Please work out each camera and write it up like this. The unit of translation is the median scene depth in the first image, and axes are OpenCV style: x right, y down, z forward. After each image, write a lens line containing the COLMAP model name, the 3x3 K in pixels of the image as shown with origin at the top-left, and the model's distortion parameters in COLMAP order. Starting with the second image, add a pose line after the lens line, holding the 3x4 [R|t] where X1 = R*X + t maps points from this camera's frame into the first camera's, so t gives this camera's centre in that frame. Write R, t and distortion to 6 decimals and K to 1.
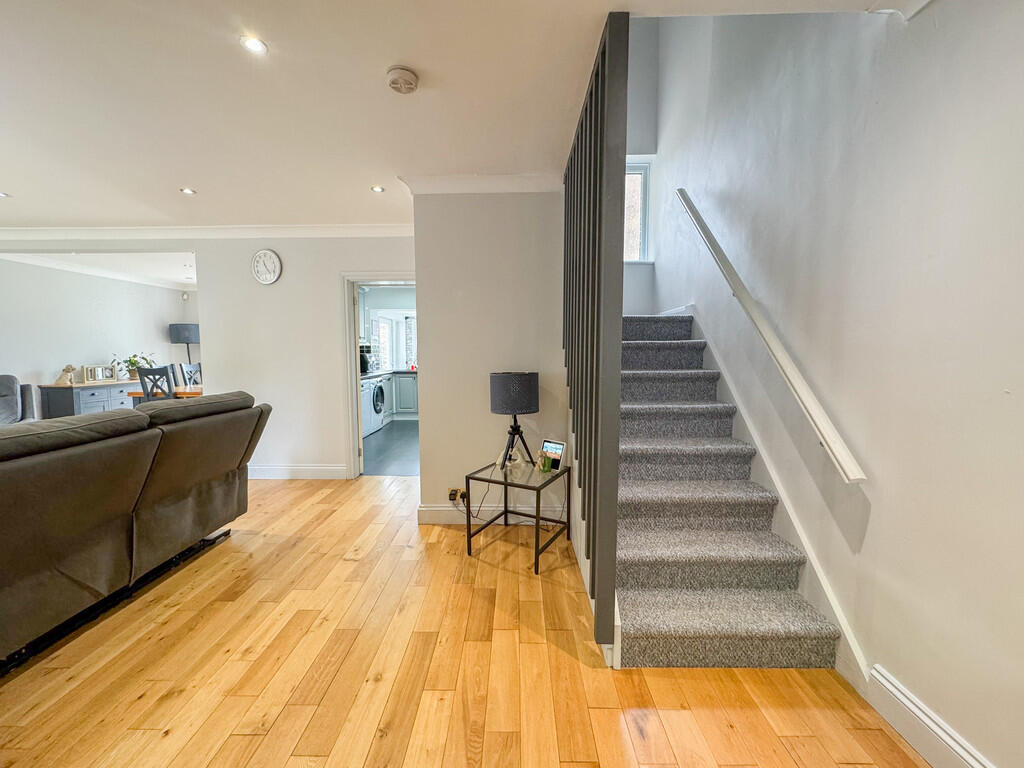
lens RADIAL K [[417.6, 0, 511.9], [0, 417.6, 384.5], [0, 0, 1]] dist [-0.002295, 0.000398]
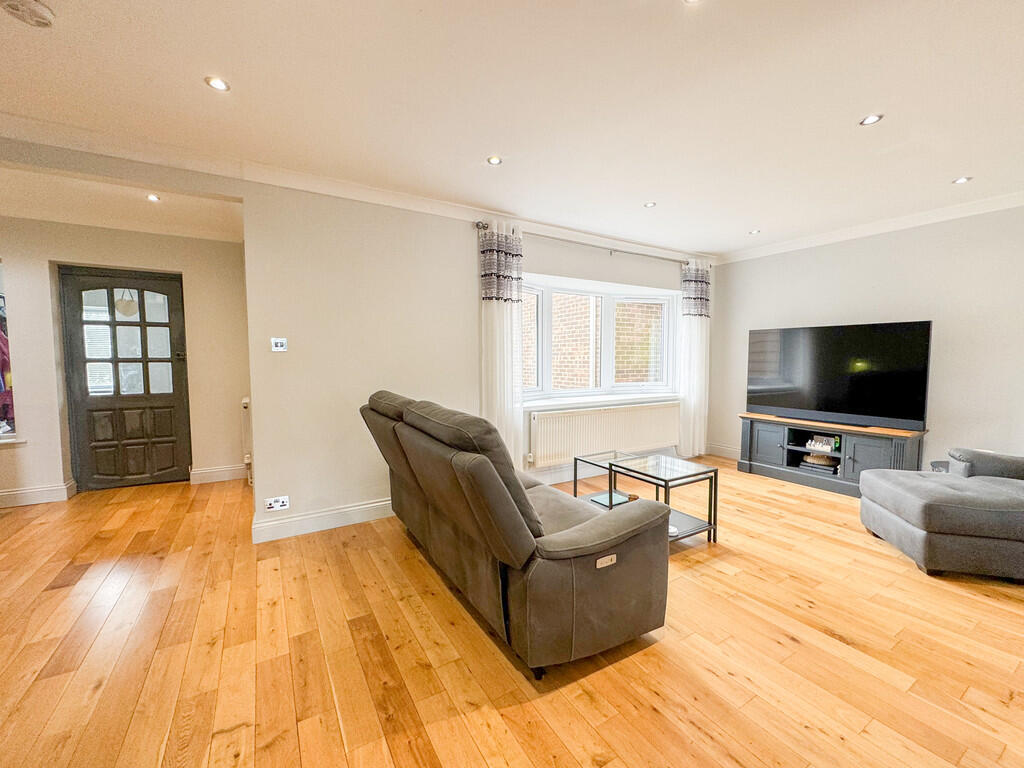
lens RADIAL K [[417.6, 0, 514.6], [0, 417.6, 382.3], [0, 0, 1]] dist [-0.002295, 0.000398]
pose [[-0.842253, 0.037229, -0.537796, -0.396115], [-0.042113, 0.990020, 0.134489, -0.114350], [0.537435, 0.135922, -0.832279, 1.503689]]
